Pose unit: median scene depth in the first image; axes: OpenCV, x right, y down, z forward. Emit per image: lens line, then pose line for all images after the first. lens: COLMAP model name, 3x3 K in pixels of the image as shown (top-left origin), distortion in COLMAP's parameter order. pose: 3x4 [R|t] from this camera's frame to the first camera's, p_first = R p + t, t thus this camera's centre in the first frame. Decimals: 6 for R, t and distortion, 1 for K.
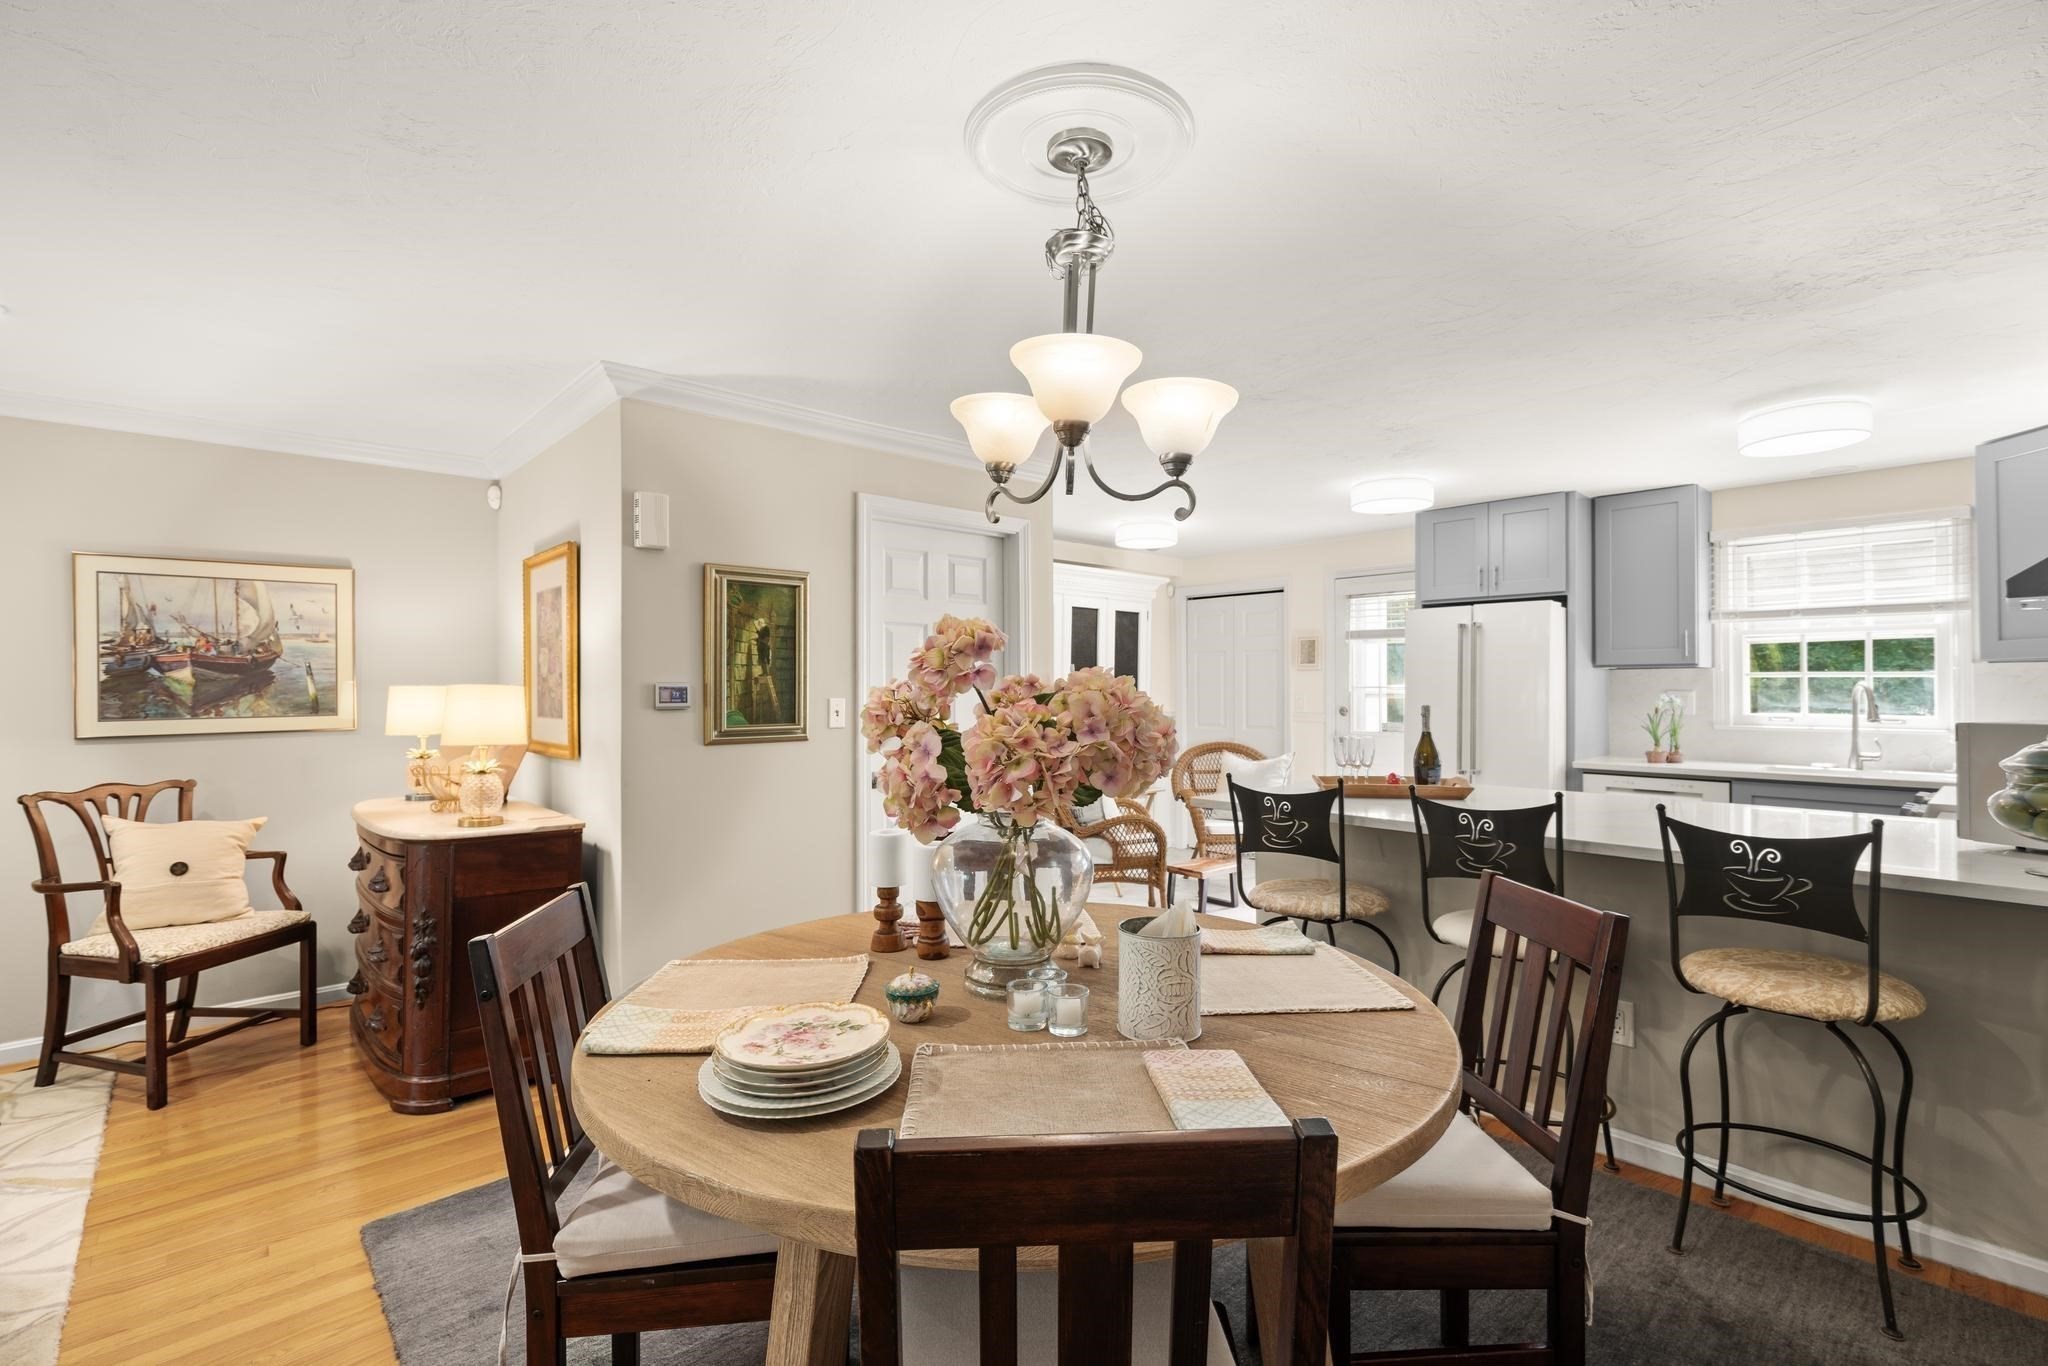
lens RADIAL K [[944.9, 0, 1023.8], [0, 944.9, 676.9], [0, 0, 1]] dist [0.003692, 0.000344]
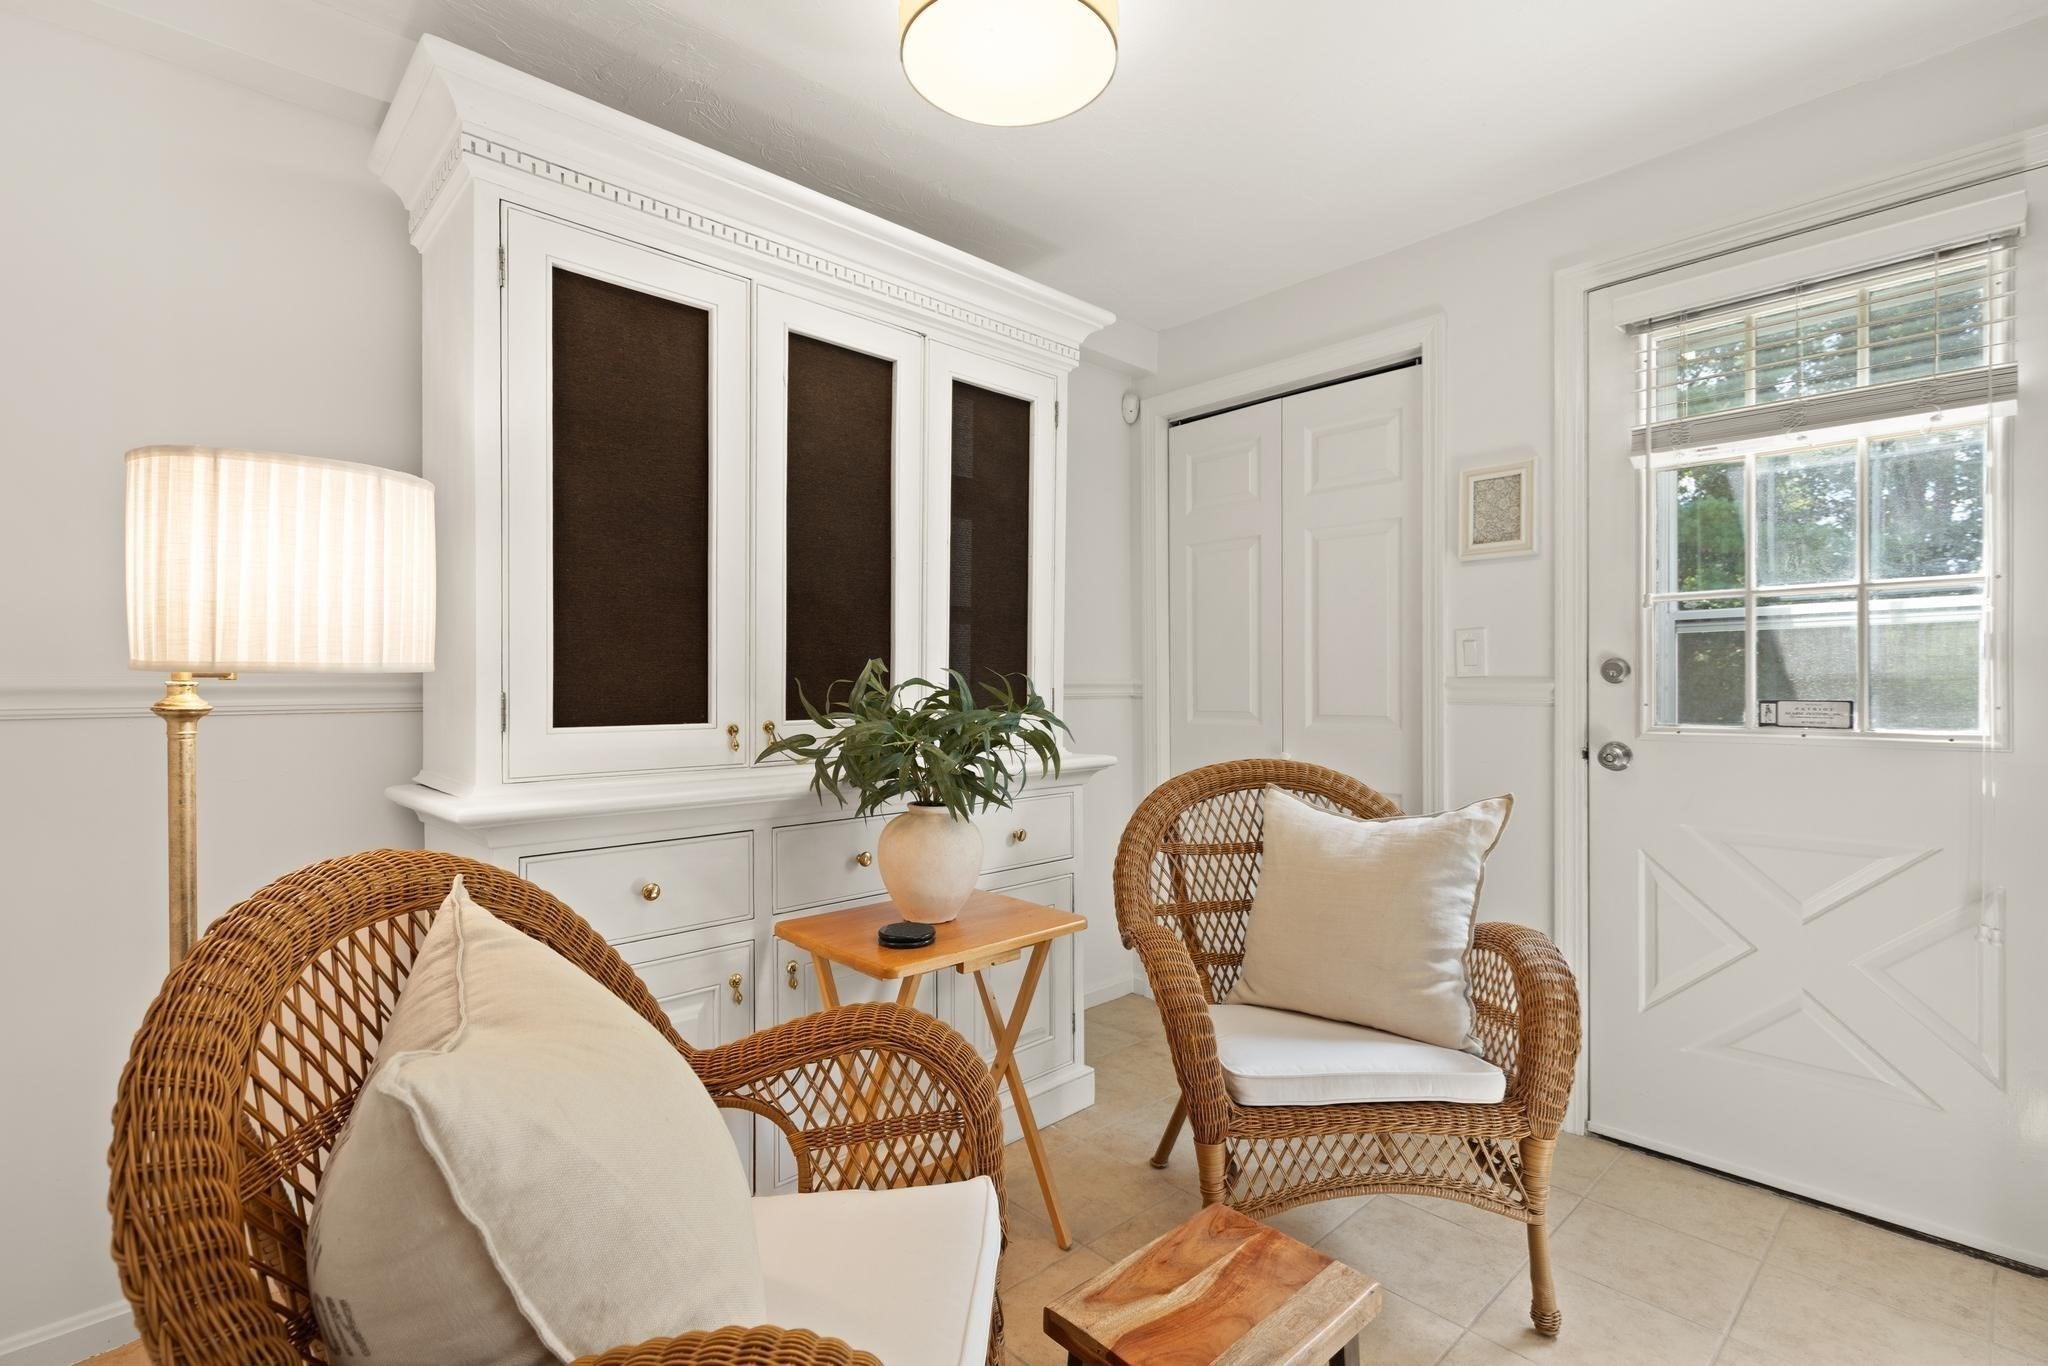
lens RADIAL K [[944.9, 0, 1032.6], [0, 944.9, 685.8], [0, 0, 1]] dist [0.003692, 0.000344]
pose [[0.999872, -0.003859, 0.015526, 0.118183], [0.003709, 0.999946, 0.009686, 0.037203], [-0.015563, -0.009627, 0.999833, 0.646874]]
